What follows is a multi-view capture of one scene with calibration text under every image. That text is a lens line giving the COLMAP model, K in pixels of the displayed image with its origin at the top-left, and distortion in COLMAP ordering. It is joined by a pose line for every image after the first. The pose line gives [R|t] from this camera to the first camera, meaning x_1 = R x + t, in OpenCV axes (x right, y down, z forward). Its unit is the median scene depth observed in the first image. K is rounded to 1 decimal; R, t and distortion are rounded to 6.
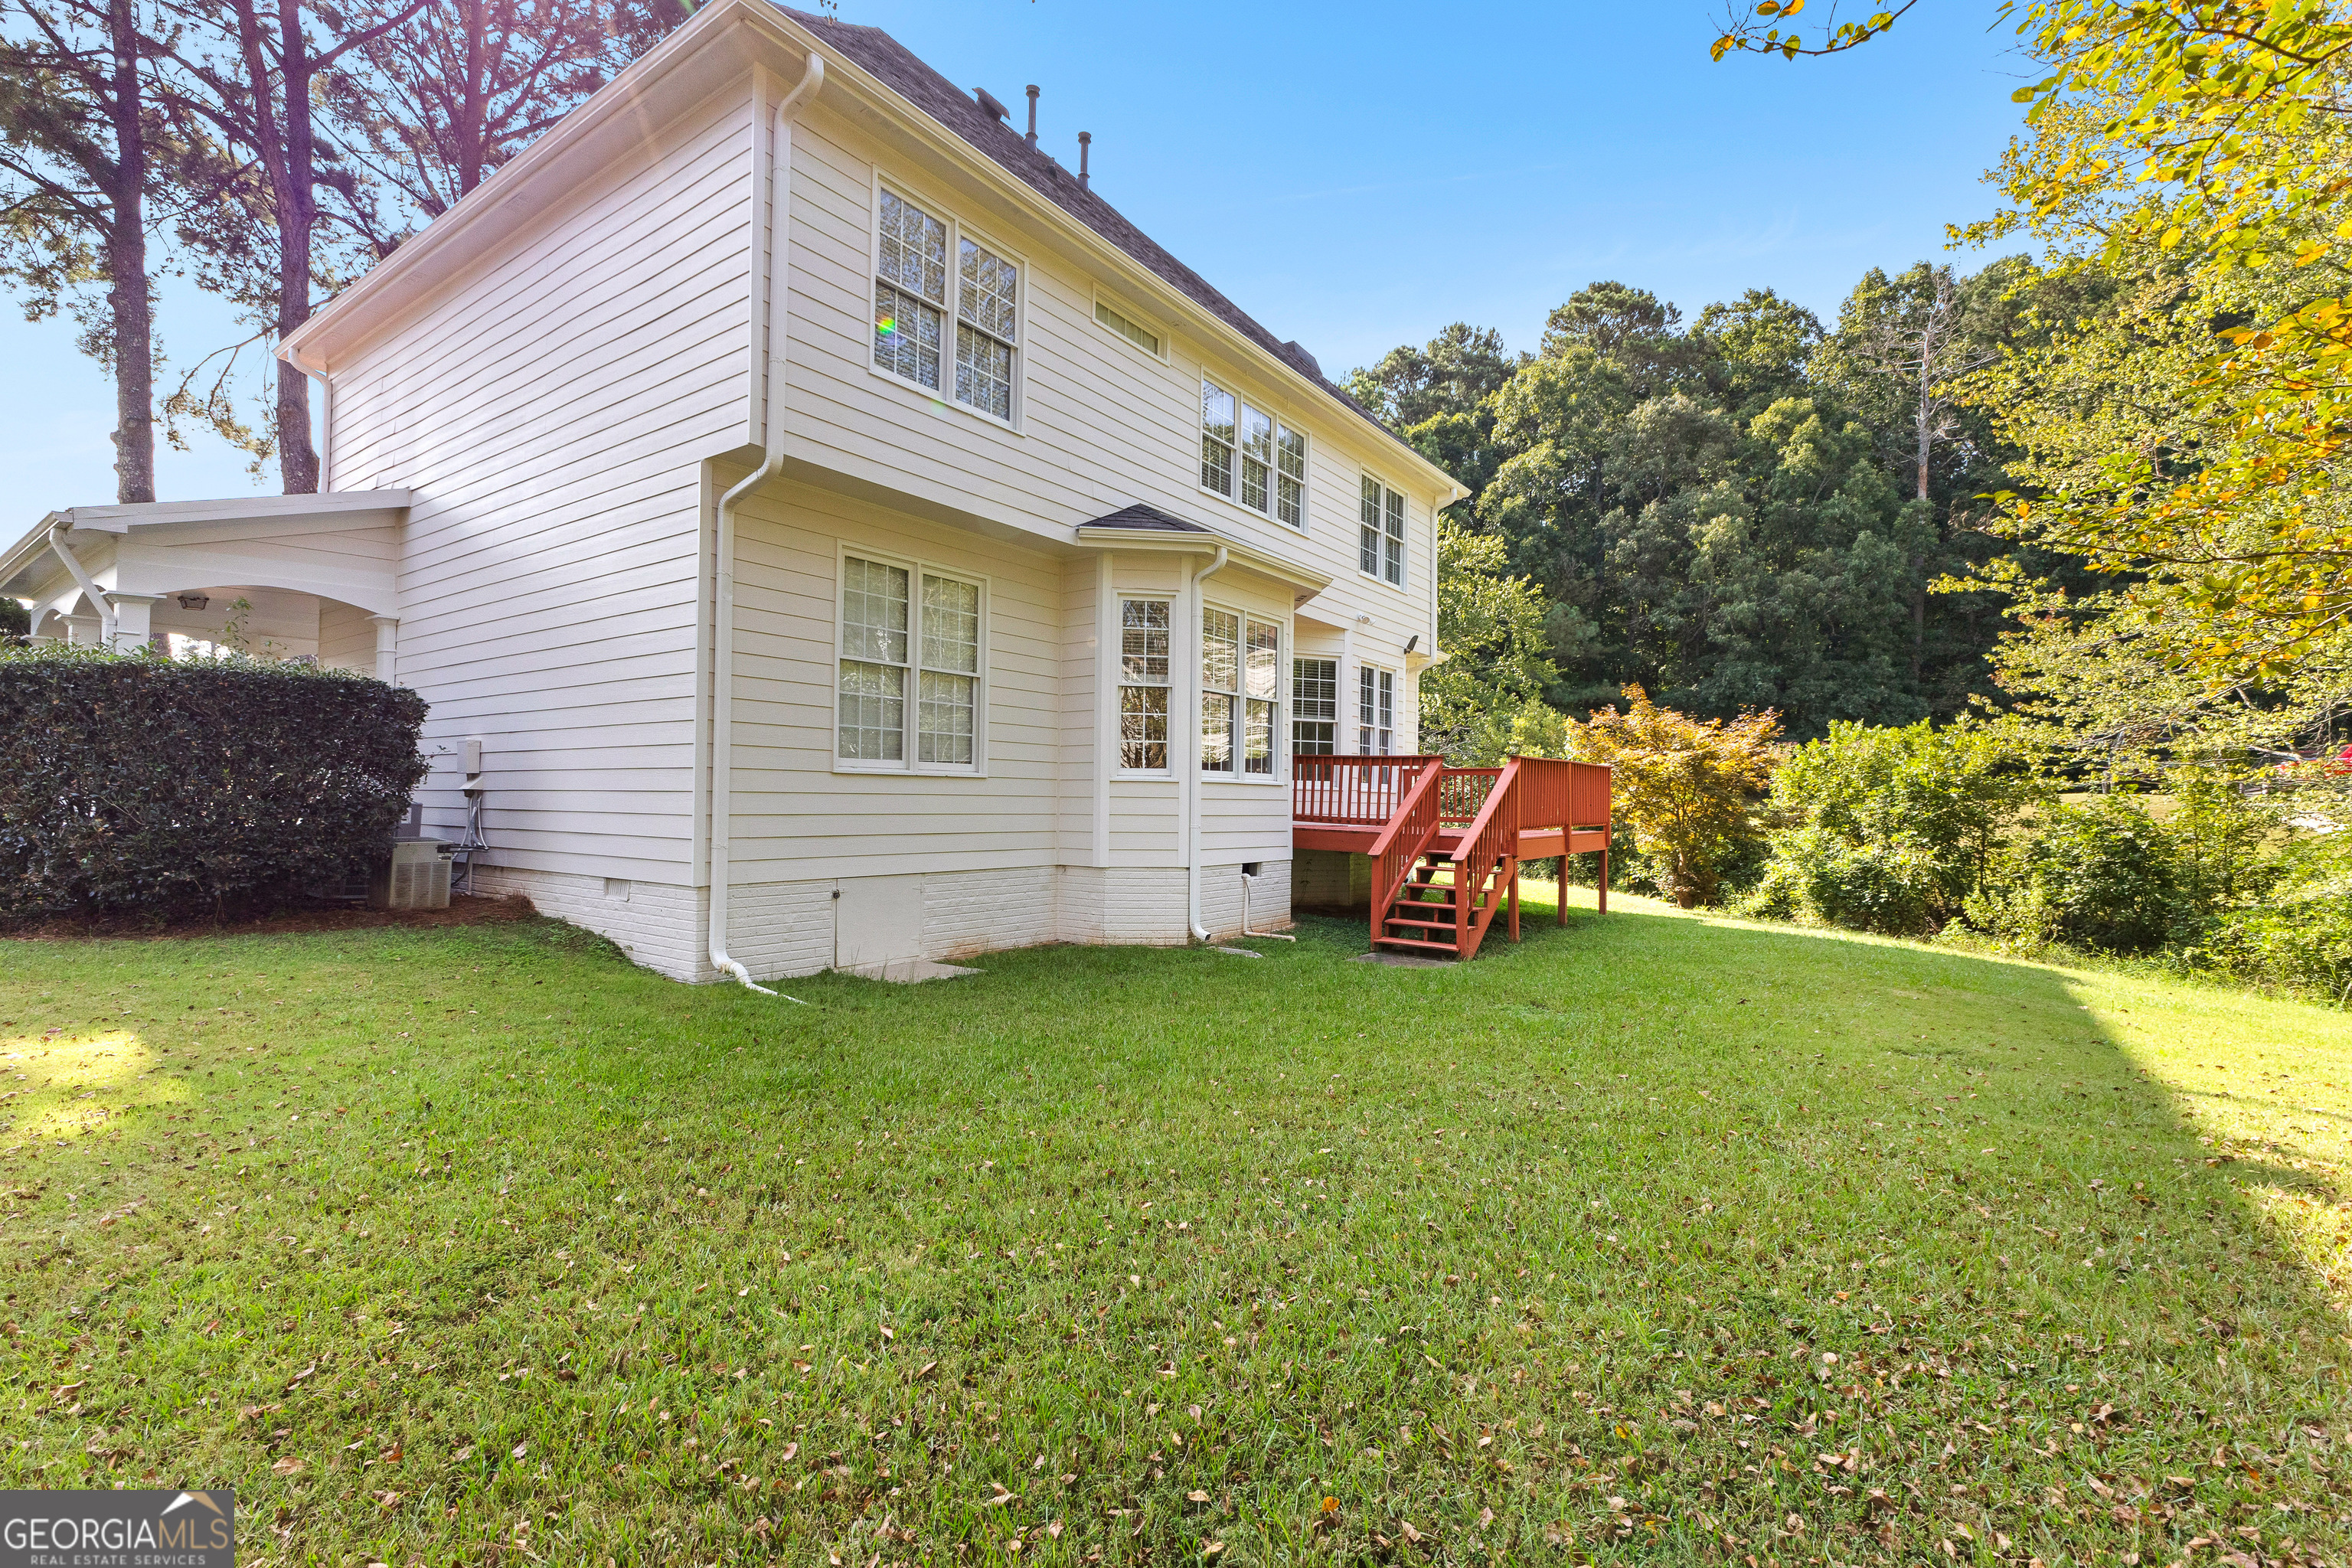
lens RADIAL K [[1050.6, 0, 1176.0], [0, 1050.6, 784.0], [0, 0, 1]] dist [0.000055, 0.000021]
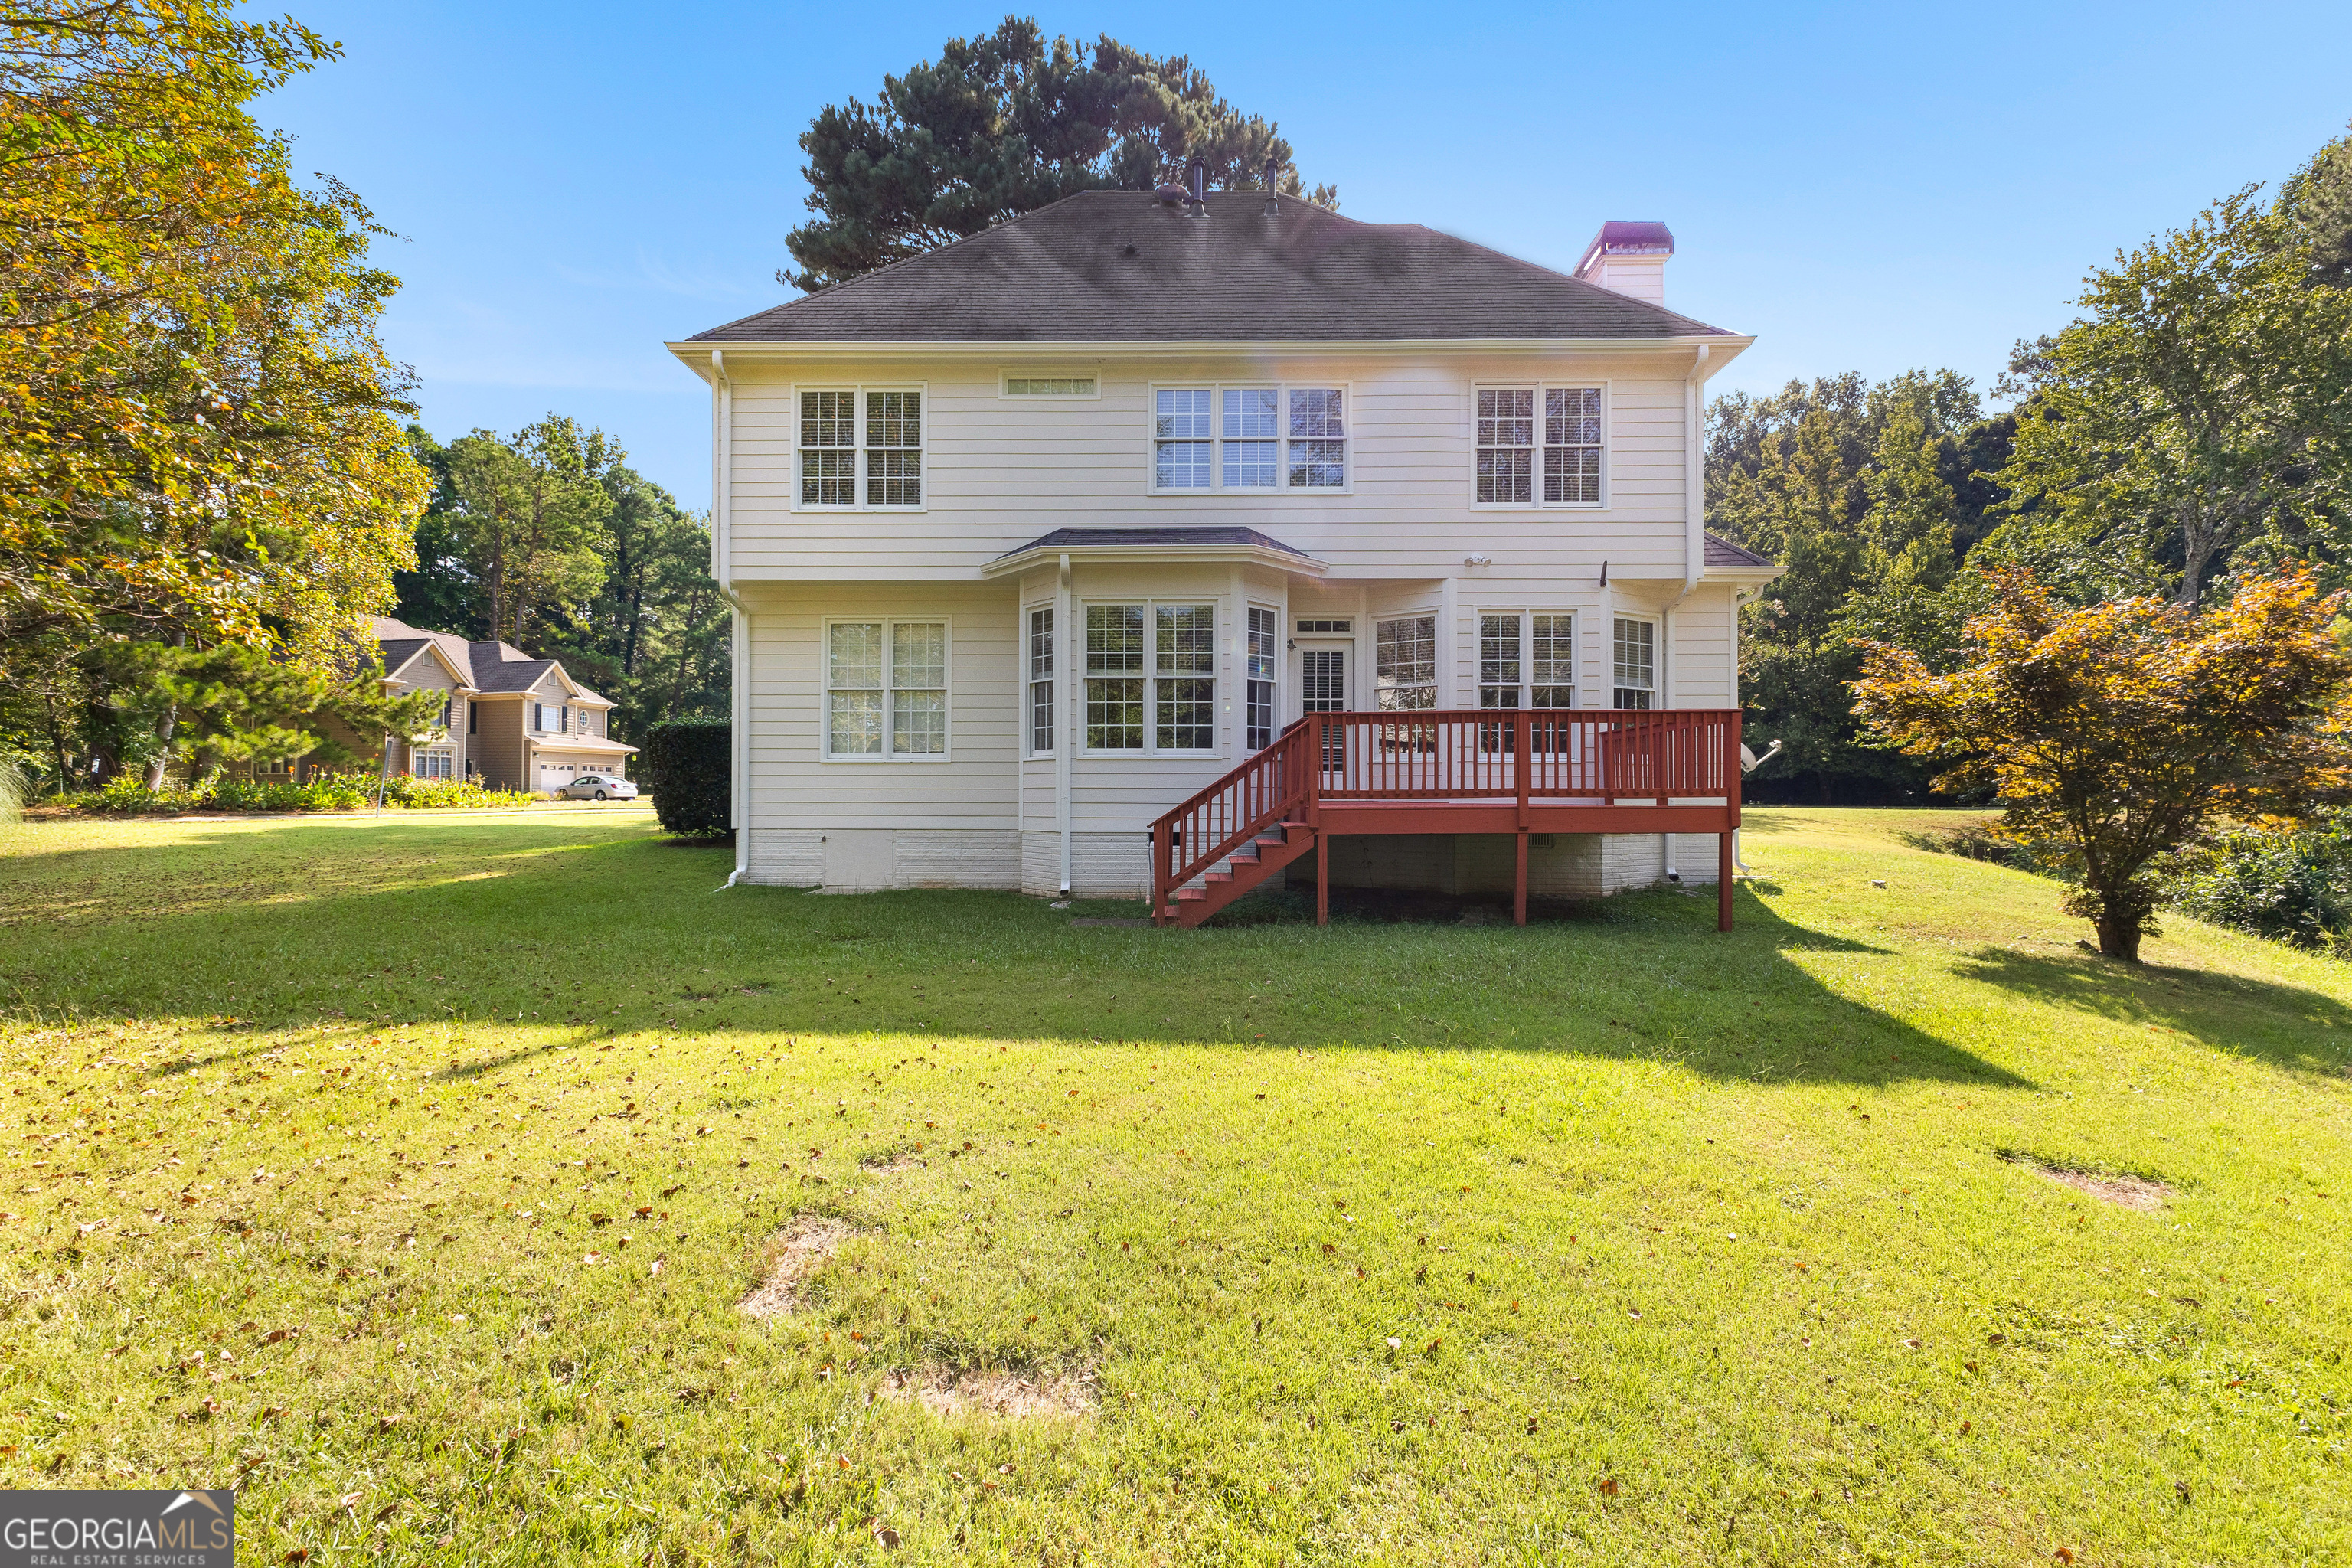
lens RADIAL K [[1050.6, 0, 1176.0], [0, 1050.6, 784.0], [0, 0, 1]] dist [0.000055, 0.000021]
pose [[0.588718, -0.019601, -0.808101, 0.969553], [0.024768, 0.999674, -0.006204, 0.033943], [0.807959, -0.016362, 0.589011, 0.382939]]
